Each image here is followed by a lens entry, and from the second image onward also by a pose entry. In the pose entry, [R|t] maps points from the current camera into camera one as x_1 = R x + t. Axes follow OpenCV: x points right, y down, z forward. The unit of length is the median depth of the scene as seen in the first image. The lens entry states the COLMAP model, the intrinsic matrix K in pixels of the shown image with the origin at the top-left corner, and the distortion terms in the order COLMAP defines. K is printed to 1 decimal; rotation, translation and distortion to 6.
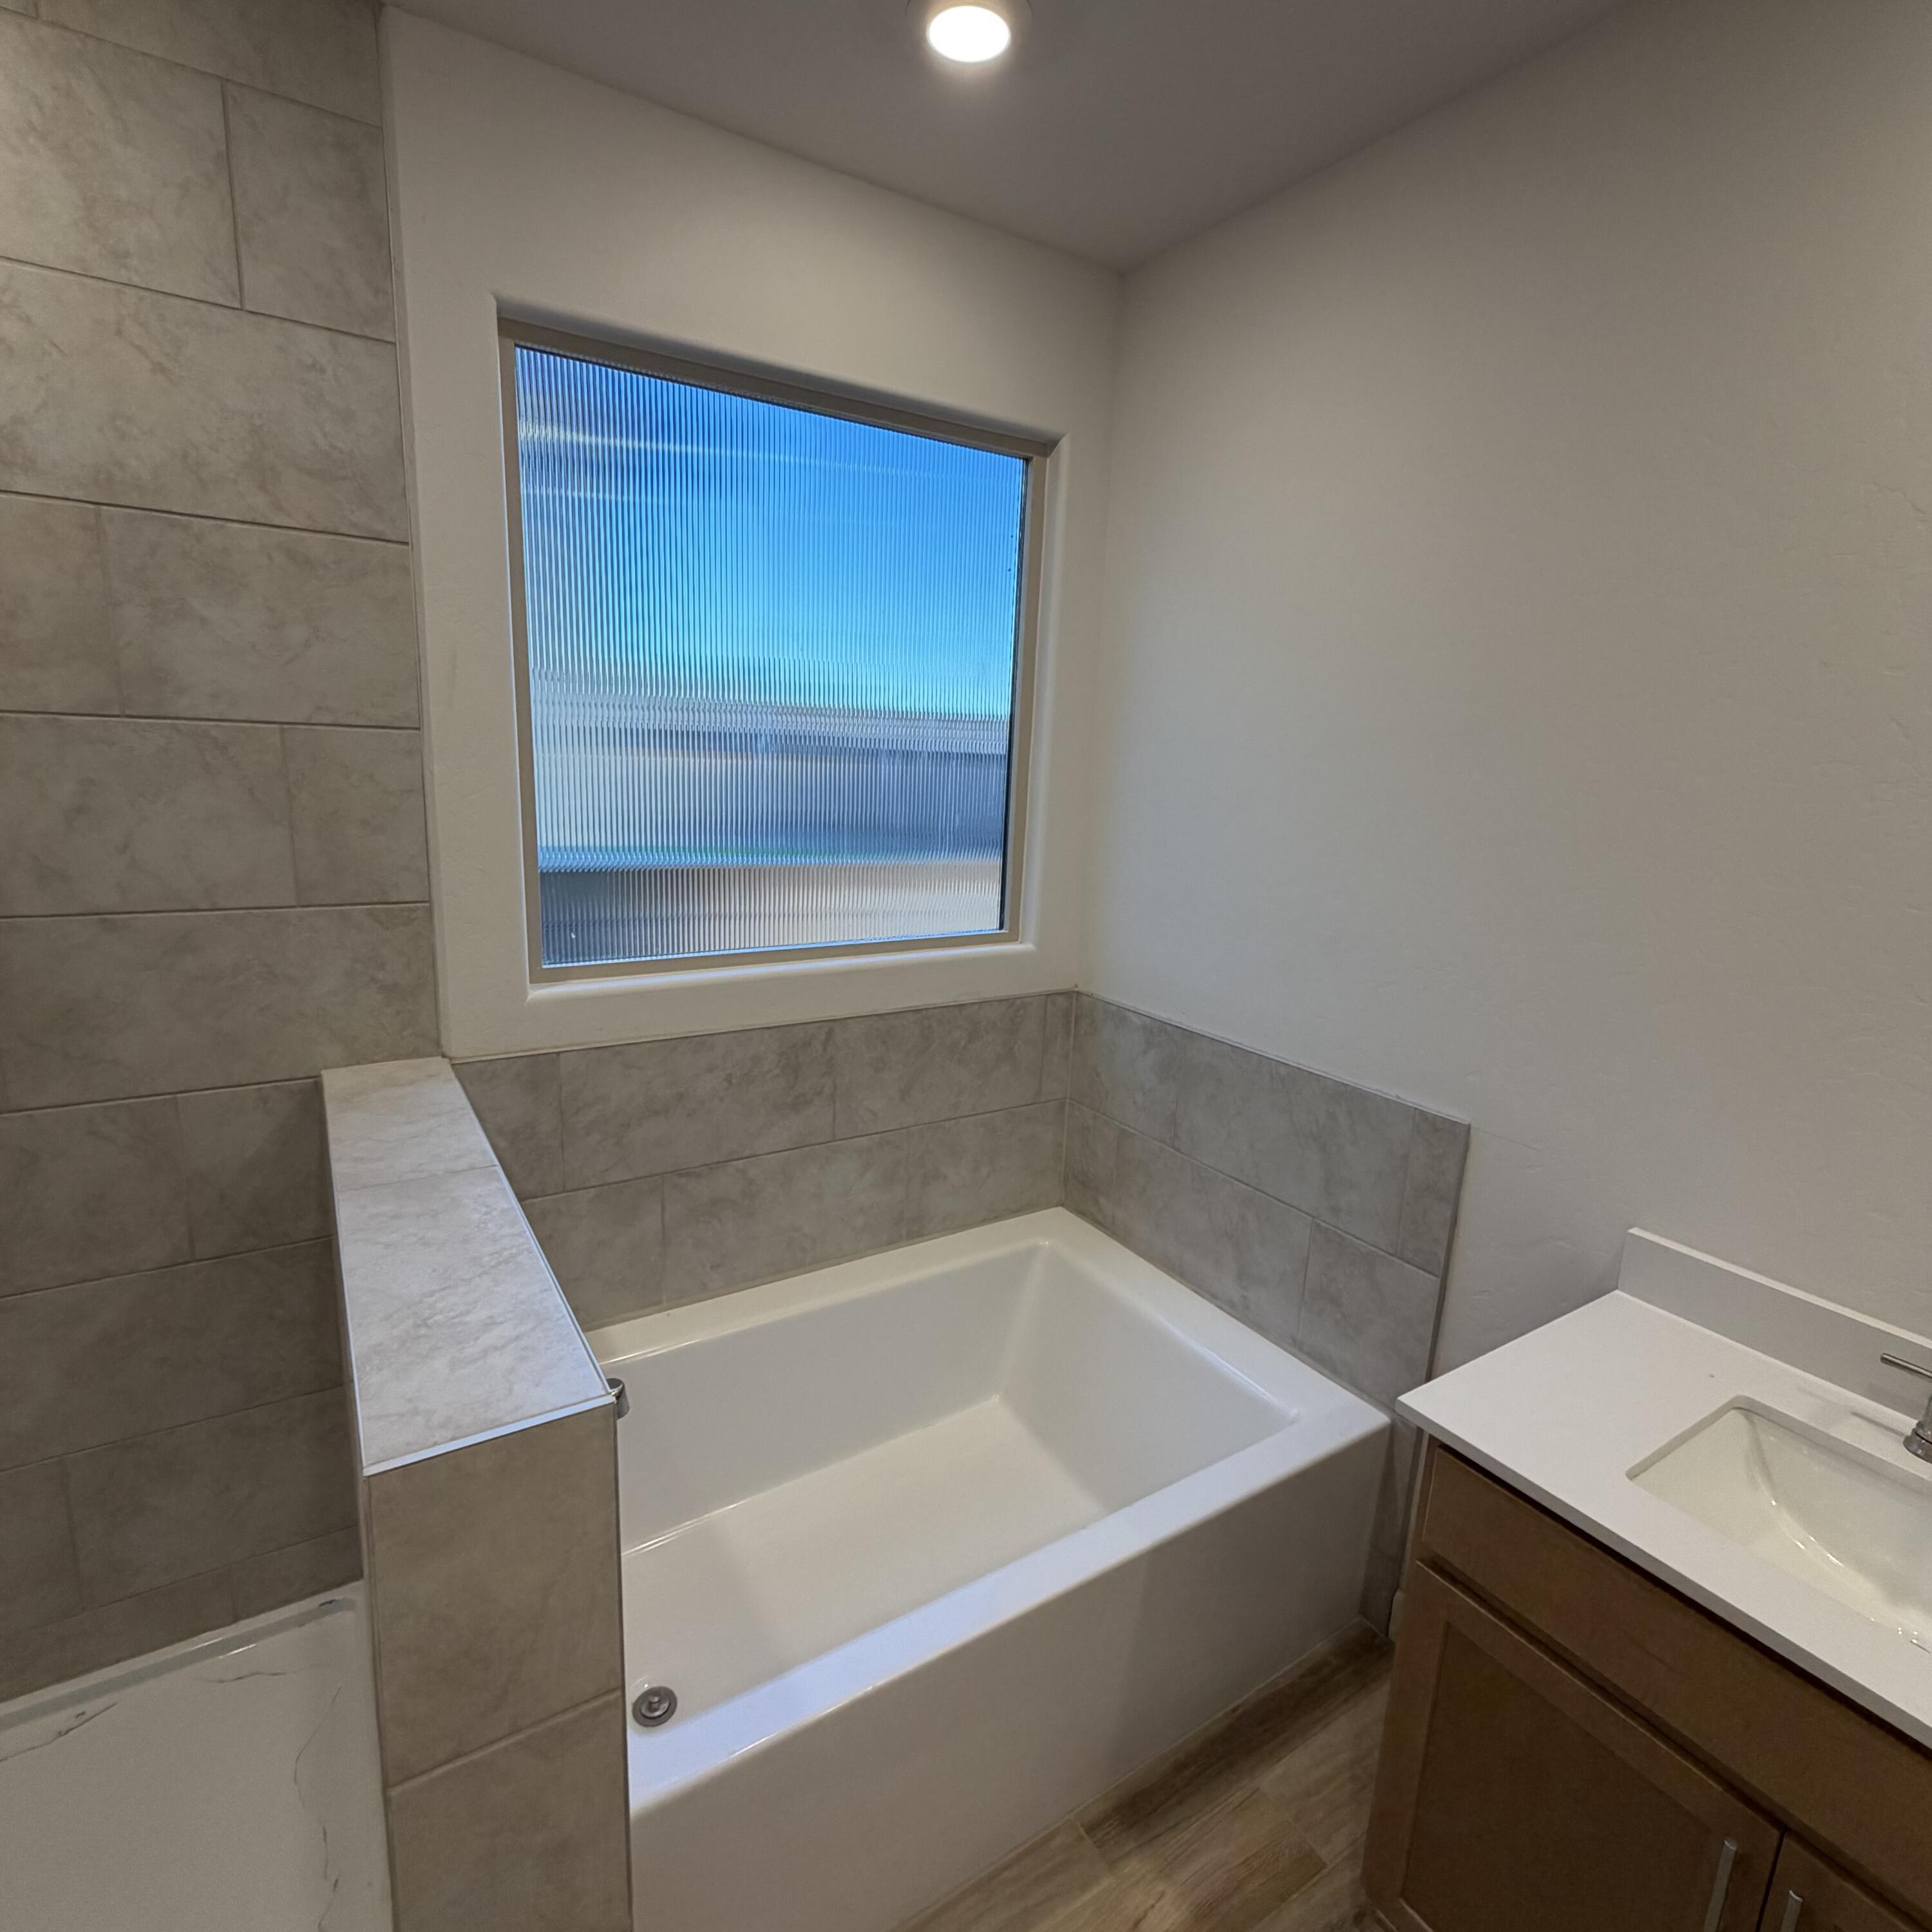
lens RADIAL K [[1026.8, 0, 964.2], [0, 1026.8, 961.8], [0, 0, 1]] dist [-0.002673, 0.000806]
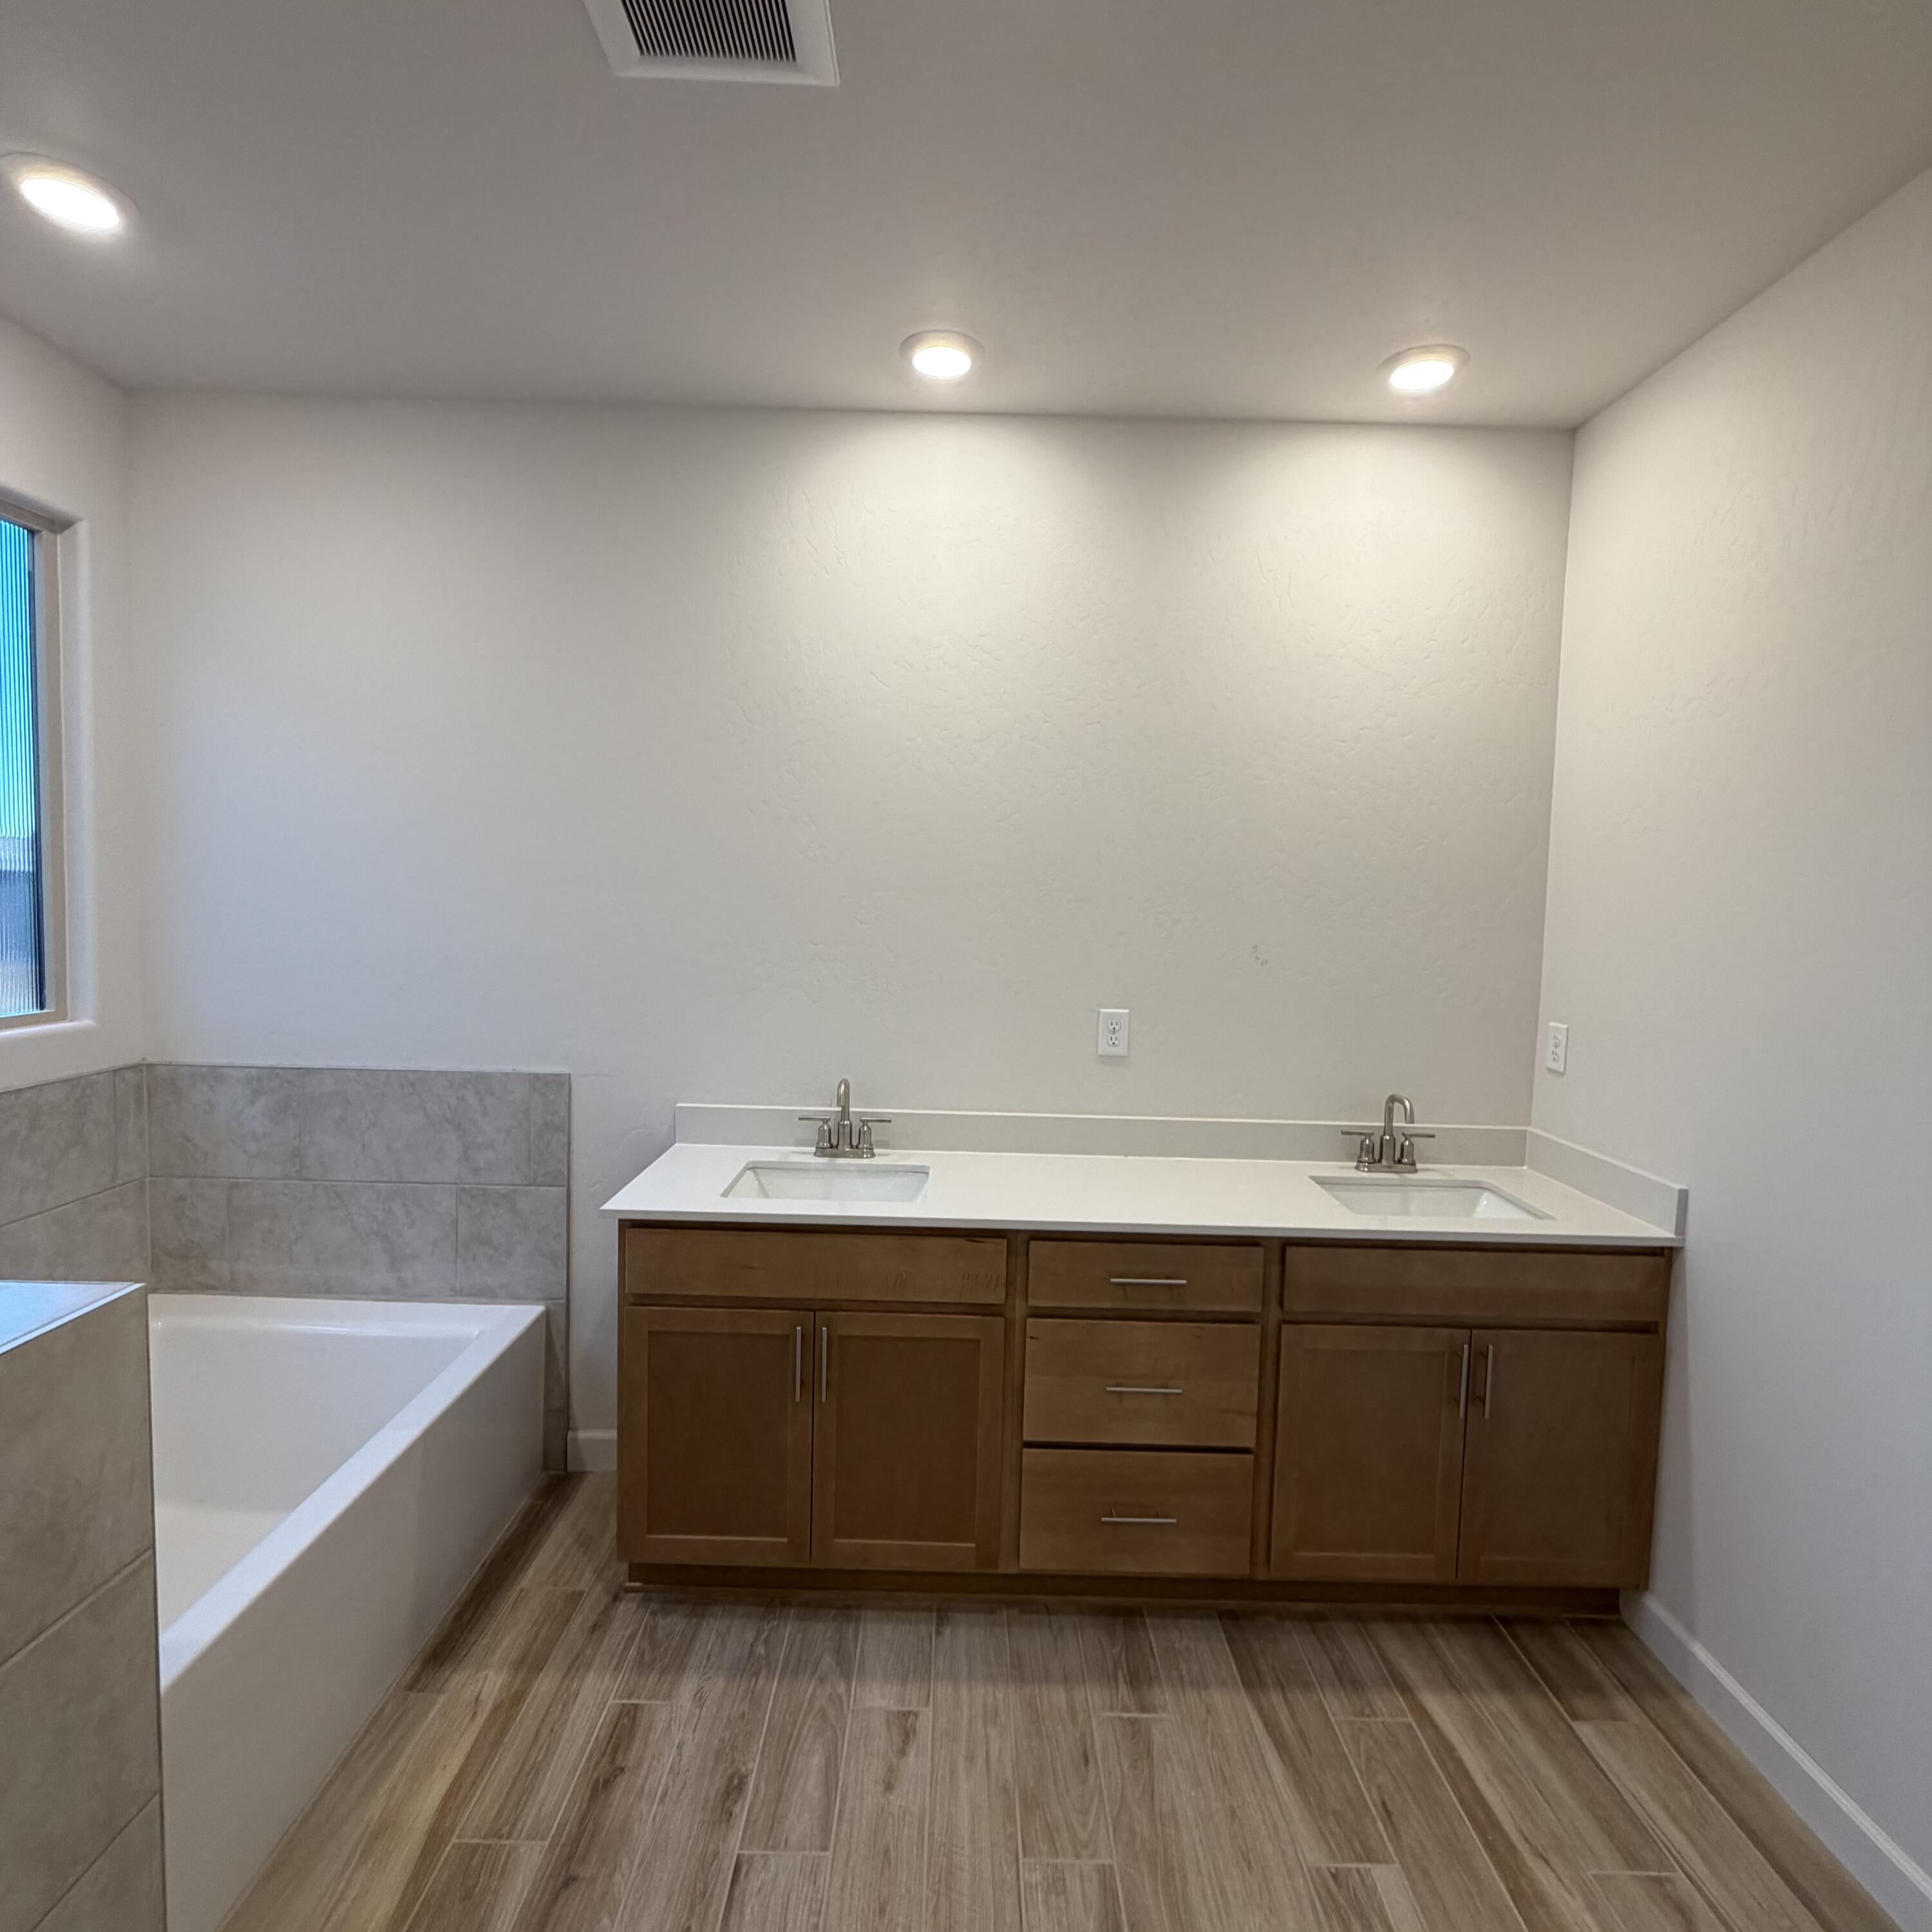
lens RADIAL K [[1026.8, 0, 964.2], [0, 1026.8, 961.8], [0, 0, 1]] dist [-0.002673, 0.000806]
pose [[0.536331, -0.079102, 0.840293, -0.331854], [0.169865, 0.985343, -0.015663, 0.092833], [-0.826738, 0.151137, 0.541906, -0.226526]]
